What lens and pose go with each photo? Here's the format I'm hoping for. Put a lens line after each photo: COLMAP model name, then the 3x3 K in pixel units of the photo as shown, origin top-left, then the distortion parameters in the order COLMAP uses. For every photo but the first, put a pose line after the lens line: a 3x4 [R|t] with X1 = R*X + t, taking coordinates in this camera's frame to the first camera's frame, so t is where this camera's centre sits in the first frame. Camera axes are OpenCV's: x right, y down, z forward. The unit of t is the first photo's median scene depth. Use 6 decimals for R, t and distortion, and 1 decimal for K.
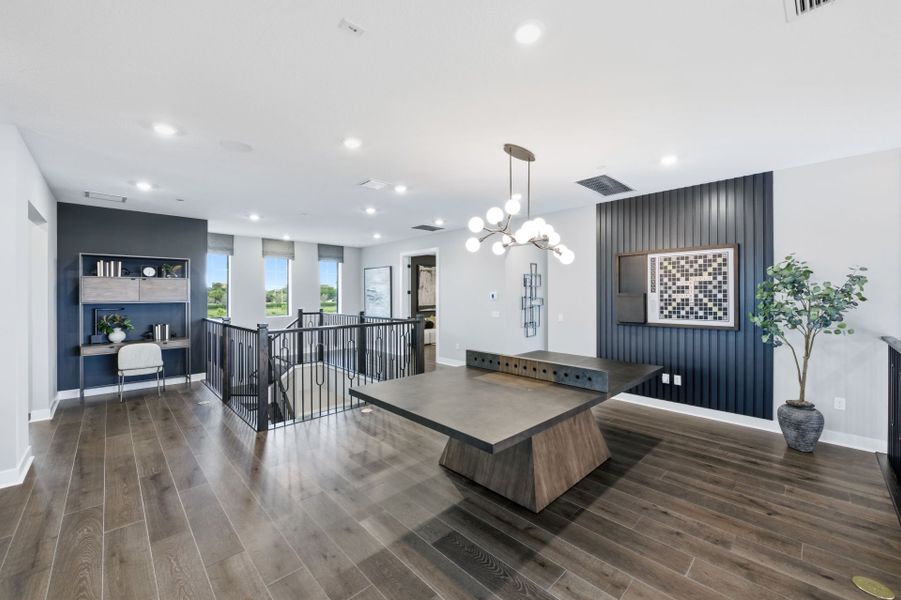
lens RADIAL K [[361.0, 0, 452.1], [0, 361.0, 296.9], [0, 0, 1]] dist [-0.006515, -0.000288]
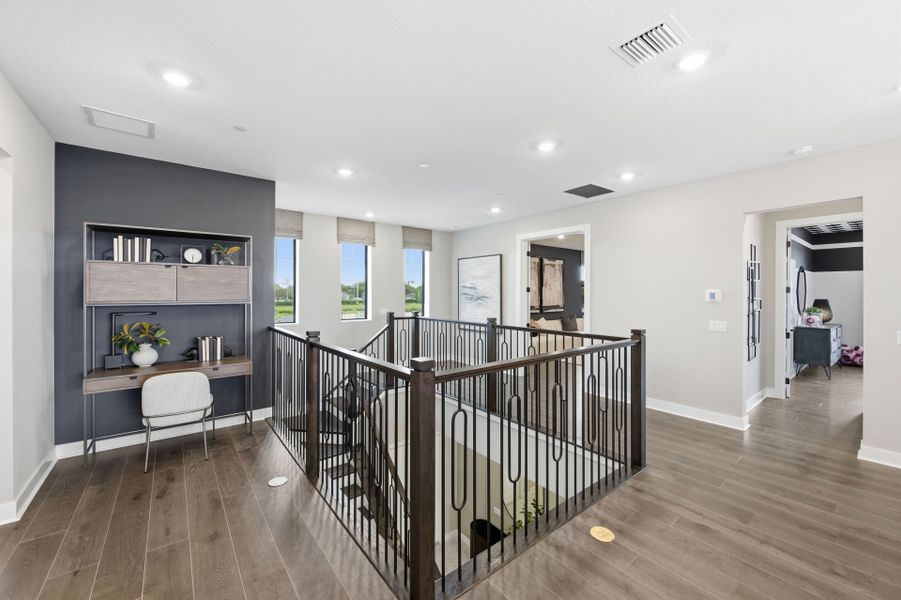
lens RADIAL K [[361.0, 0, 449.2], [0, 361.0, 296.2], [0, 0, 1]] dist [-0.006515, -0.000288]
pose [[0.994223, 0.005985, -0.107165, -0.317846], [-0.005553, 0.999975, 0.004334, -0.002801], [0.107189, -0.003714, 0.994232, 0.408422]]
